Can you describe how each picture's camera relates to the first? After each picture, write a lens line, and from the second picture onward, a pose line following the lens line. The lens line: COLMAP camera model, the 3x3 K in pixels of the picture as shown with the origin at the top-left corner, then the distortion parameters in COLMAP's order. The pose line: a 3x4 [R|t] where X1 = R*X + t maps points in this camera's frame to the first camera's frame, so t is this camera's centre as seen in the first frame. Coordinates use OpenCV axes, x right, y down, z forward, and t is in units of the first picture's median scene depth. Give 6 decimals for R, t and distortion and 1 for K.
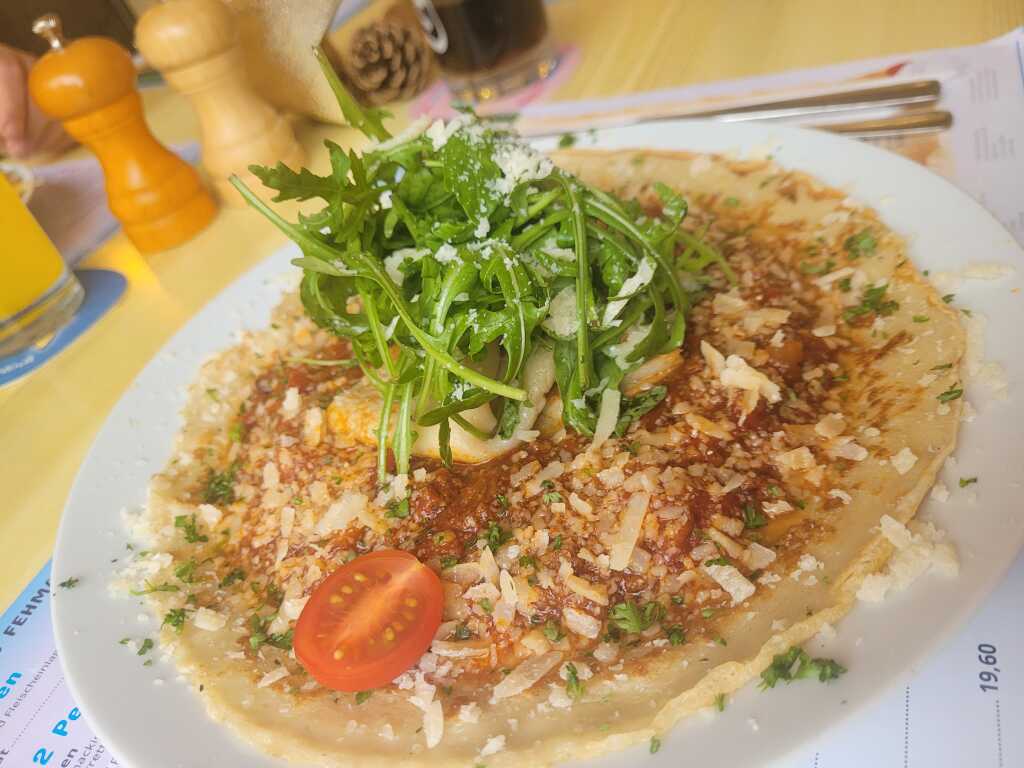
lens RADIAL K [[825.9, 0, 512.0], [0, 825.9, 384.0], [0, 0, 1]] dist [-0.010213, 0.003746]
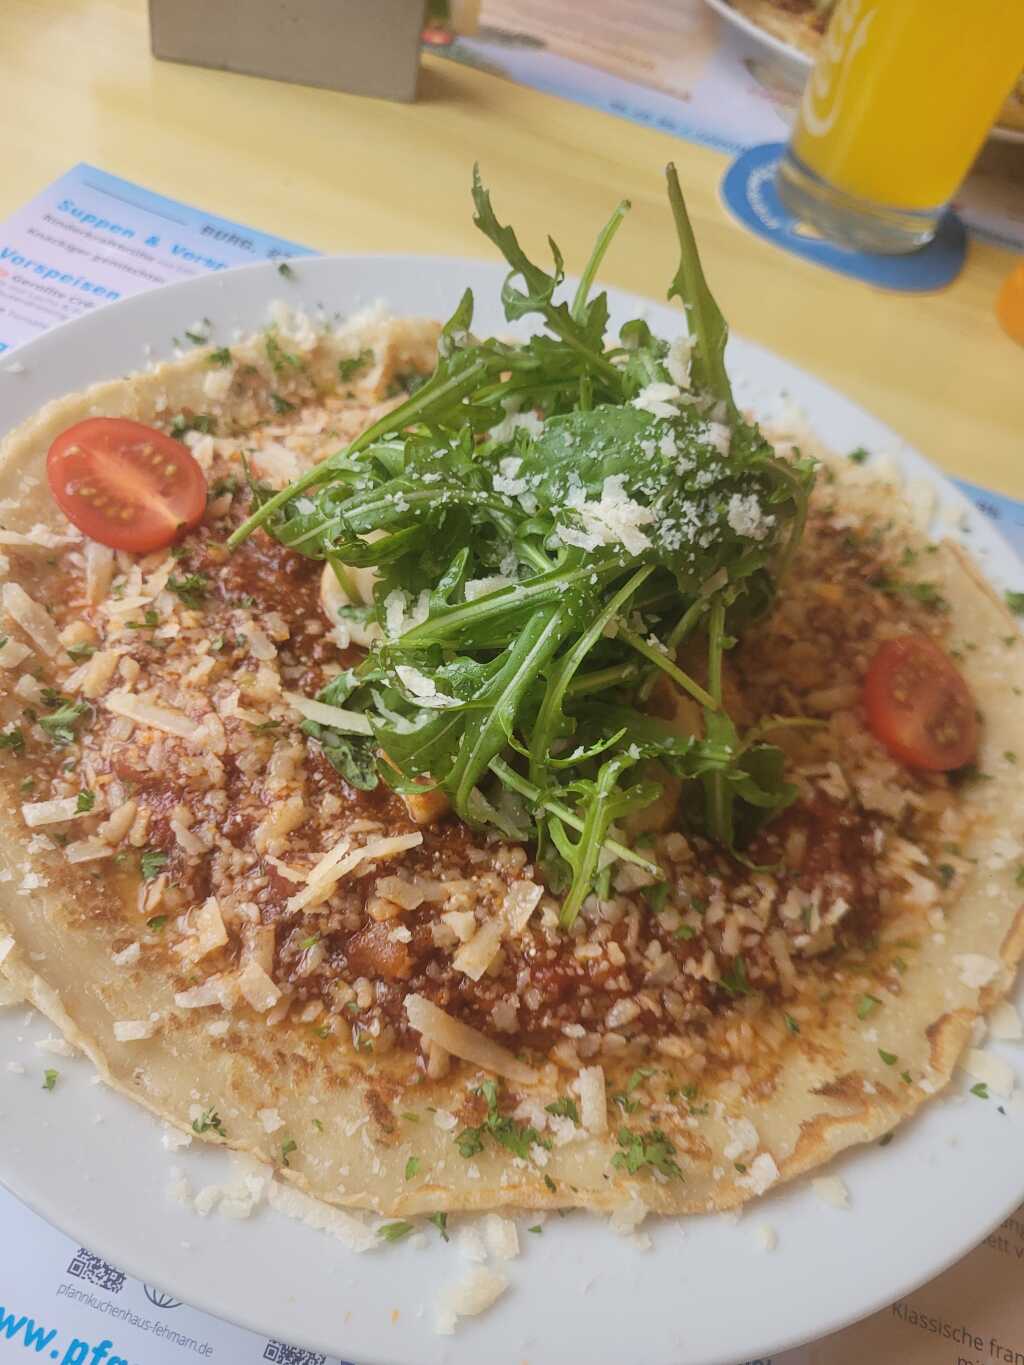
lens RADIAL K [[1100.9, 0, 469.2], [0, 1100.9, 684.3], [0, 0, 1]] dist [-0.010213, 0.003746]
pose [[-0.024325, 0.929822, -0.367204, 0.475615], [-0.769820, 0.216918, 0.600269, -0.698278], [0.637797, 0.297283, 0.710519, 0.355430]]
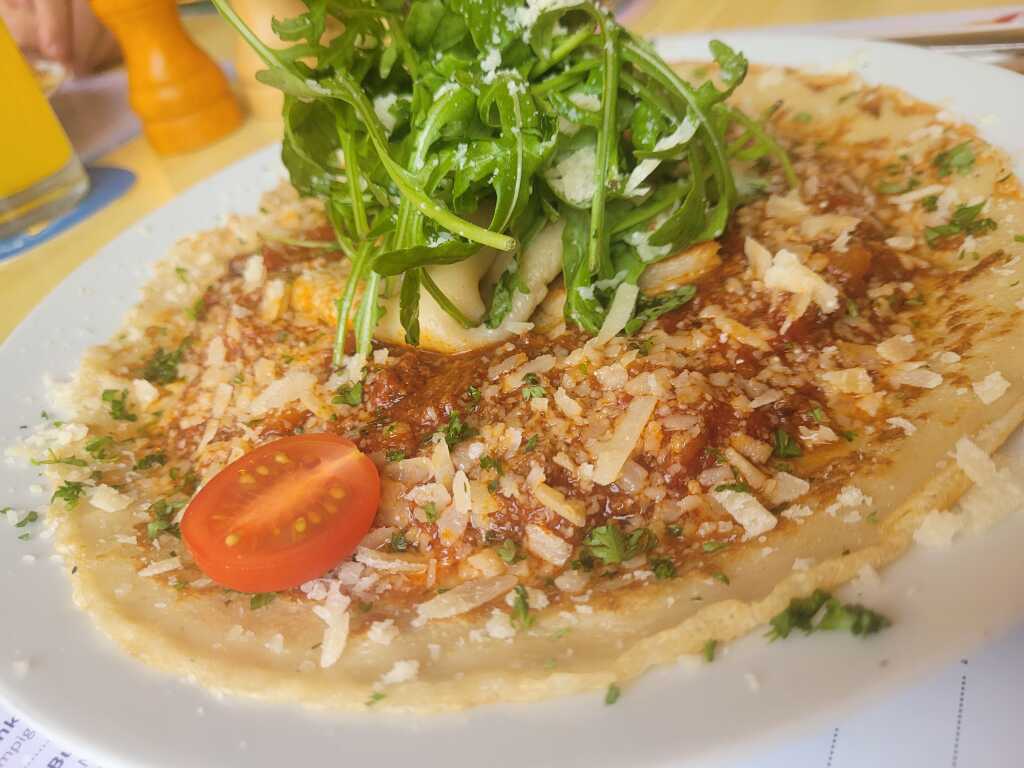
lens RADIAL K [[835.3, 0, 520.0], [0, 835.3, 384.5], [0, 0, 1]] dist [-0.022157, 0.001063]
pose [[0.991827, 0.120317, -0.042458, 0.065154], [-0.120738, 0.992656, -0.007483, 0.131069], [0.041246, 0.012549, 0.999070, 0.186802]]
